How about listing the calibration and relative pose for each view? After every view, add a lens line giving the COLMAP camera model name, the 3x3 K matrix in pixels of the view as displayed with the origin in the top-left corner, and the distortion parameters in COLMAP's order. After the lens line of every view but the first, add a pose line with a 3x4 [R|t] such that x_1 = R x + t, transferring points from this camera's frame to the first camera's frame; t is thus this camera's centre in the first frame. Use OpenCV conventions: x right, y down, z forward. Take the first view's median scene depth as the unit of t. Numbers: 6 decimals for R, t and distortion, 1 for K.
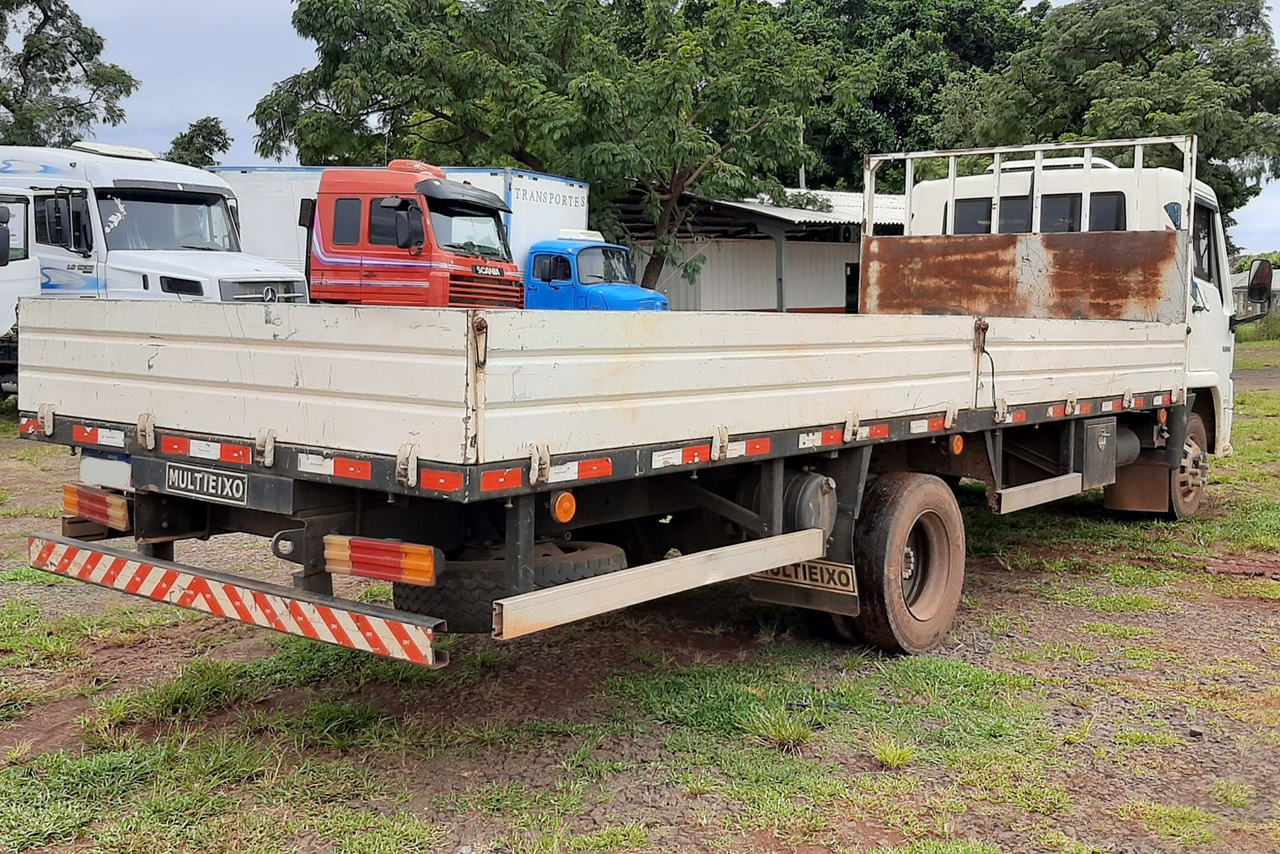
lens RADIAL K [[1487.3, 0, 640.0], [0, 1487.3, 427.0], [0, 0, 1]] dist [0.081687, -0.054040]
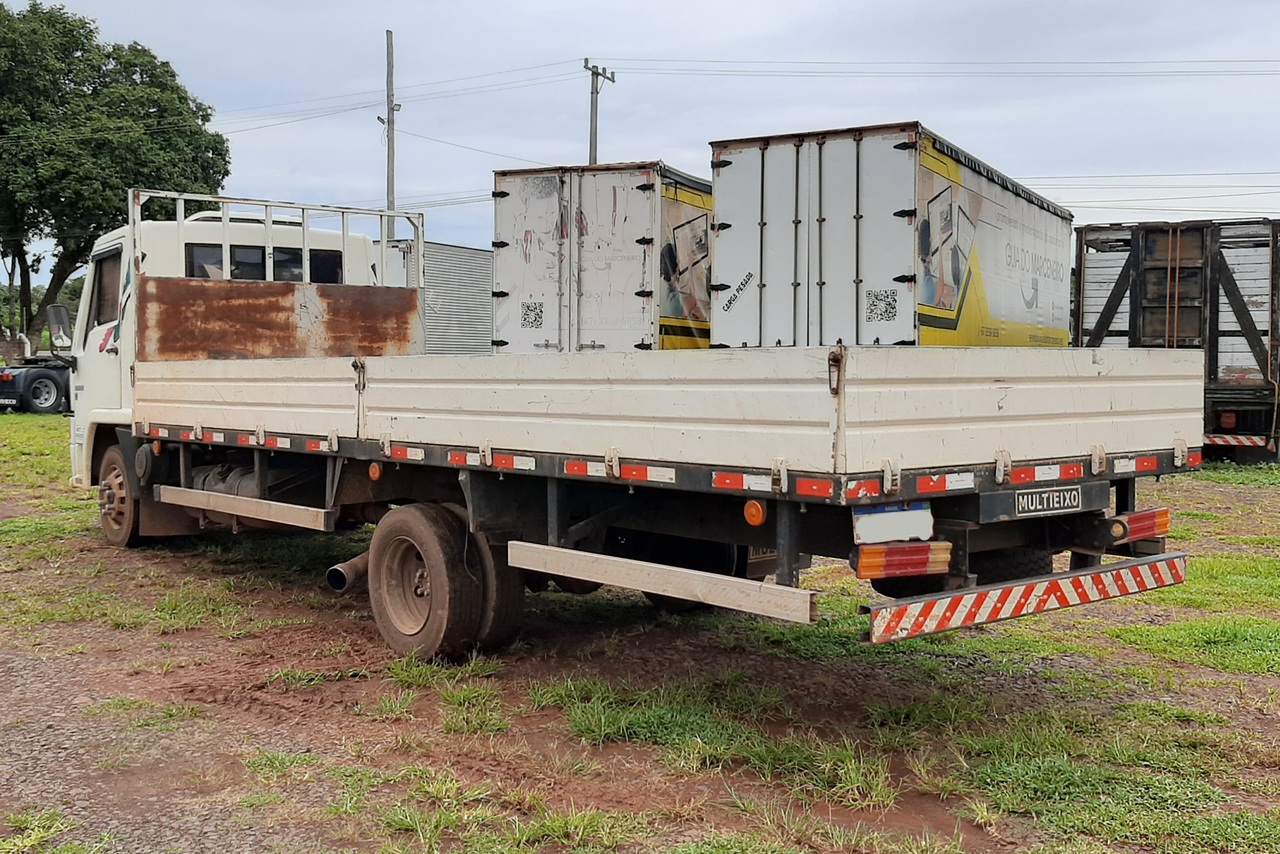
lens RADIAL K [[1487.3, 0, 640.0], [0, 1487.3, 427.0], [0, 0, 1]] dist [0.081687, -0.054040]
pose [[0.111999, -0.060305, 0.991877, -0.819632], [0.085690, 0.995025, 0.050821, -0.059358], [-0.990007, 0.079302, 0.116609, 0.644796]]
